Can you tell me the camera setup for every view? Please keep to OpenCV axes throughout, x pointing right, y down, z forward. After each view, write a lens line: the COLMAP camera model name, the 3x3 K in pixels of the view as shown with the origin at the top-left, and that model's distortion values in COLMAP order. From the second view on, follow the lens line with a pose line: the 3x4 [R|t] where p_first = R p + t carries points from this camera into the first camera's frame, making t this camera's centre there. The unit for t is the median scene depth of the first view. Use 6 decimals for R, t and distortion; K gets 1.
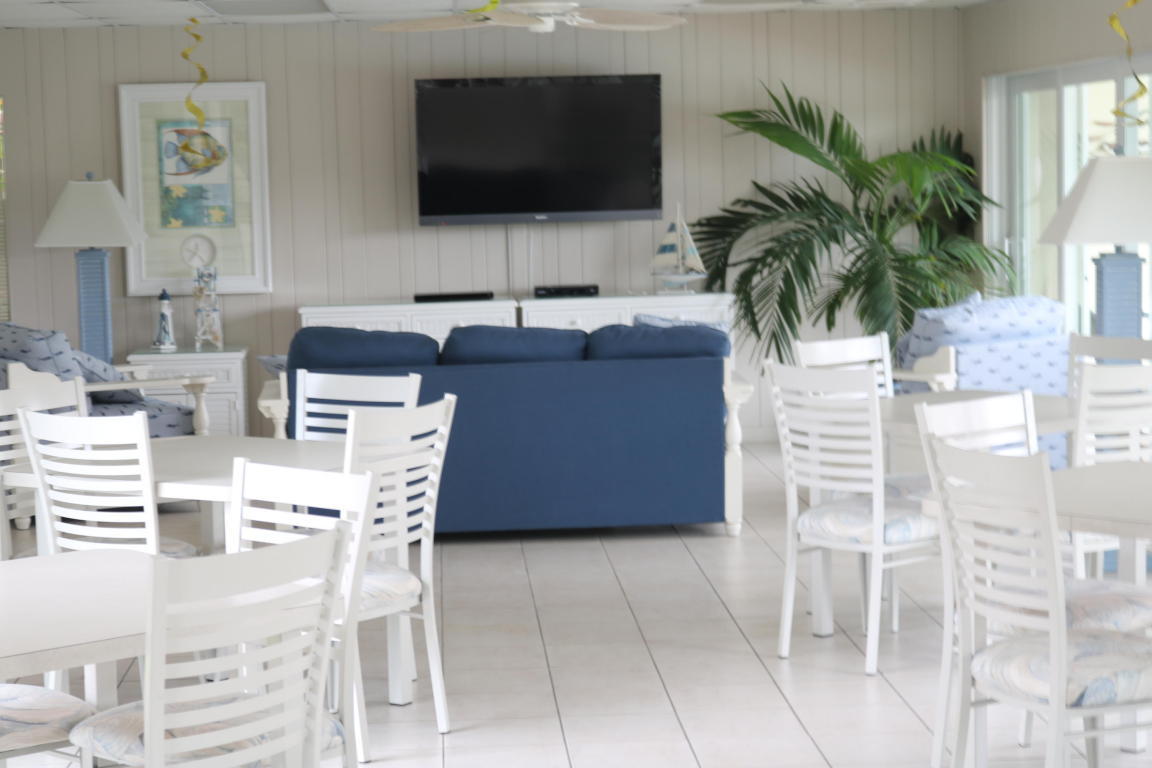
lens RADIAL K [[2347.9, 0, 576.6], [0, 2347.9, 385.7], [0, 0, 1]] dist [0.002527, 0.000000]
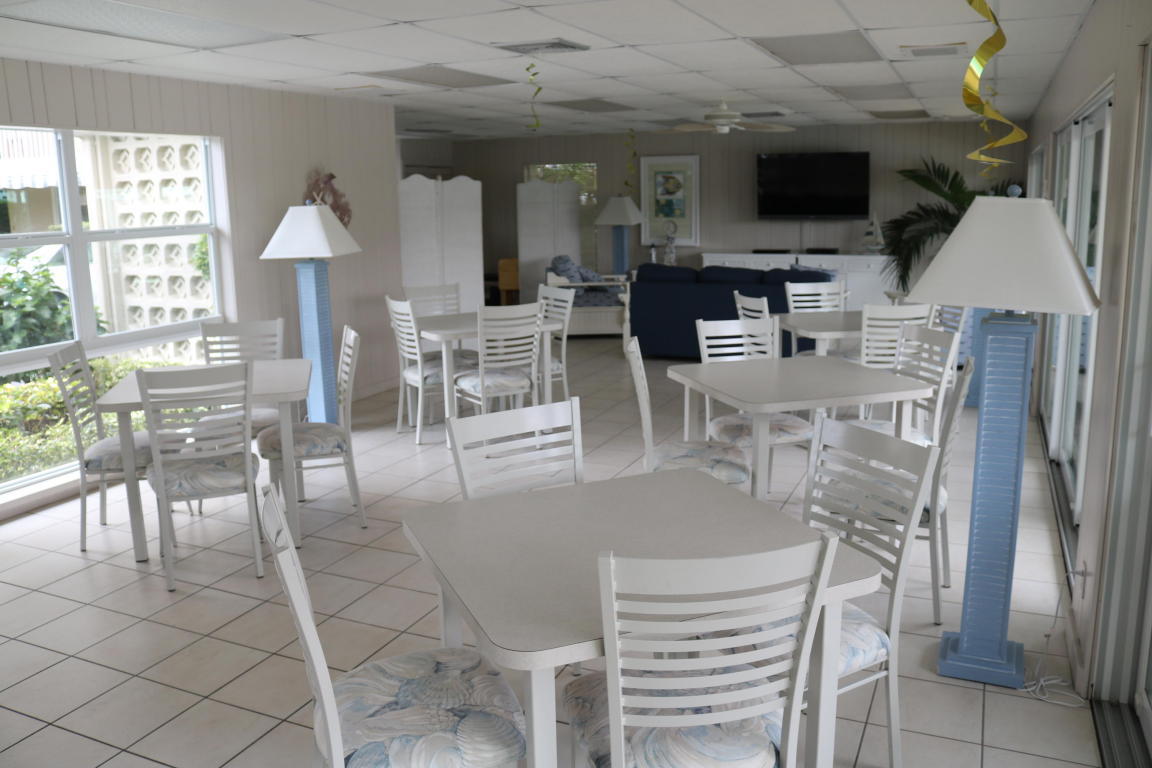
lens RADIAL K [[944.1, 0, 575.8], [0, 944.1, 383.9], [0, 0, 1]] dist [-0.123419, 0.061085]
pose [[0.892566, 0.098110, -0.440115, 0.230894], [-0.047072, 0.990983, 0.125445, -0.019220], [0.448454, -0.091251, 0.889136, 0.126328]]
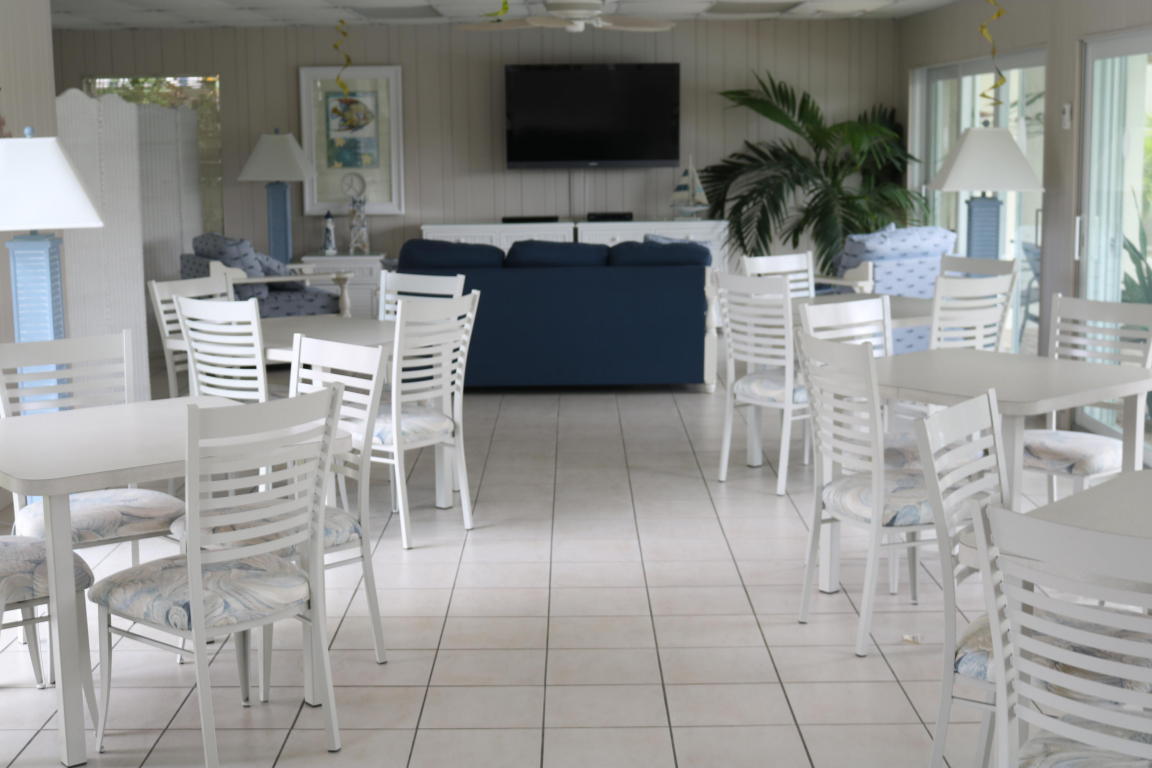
lens RADIAL K [[1629.8, 0, 572.4], [0, 1629.8, 384.6], [0, 0, 1]] dist [-0.075458, 0.000000]
pose [[0.998241, 0.022307, -0.054924, 0.035832], [-0.018783, 0.997783, 0.063850, -0.001995], [0.056227, -0.062706, 0.996447, 0.018421]]
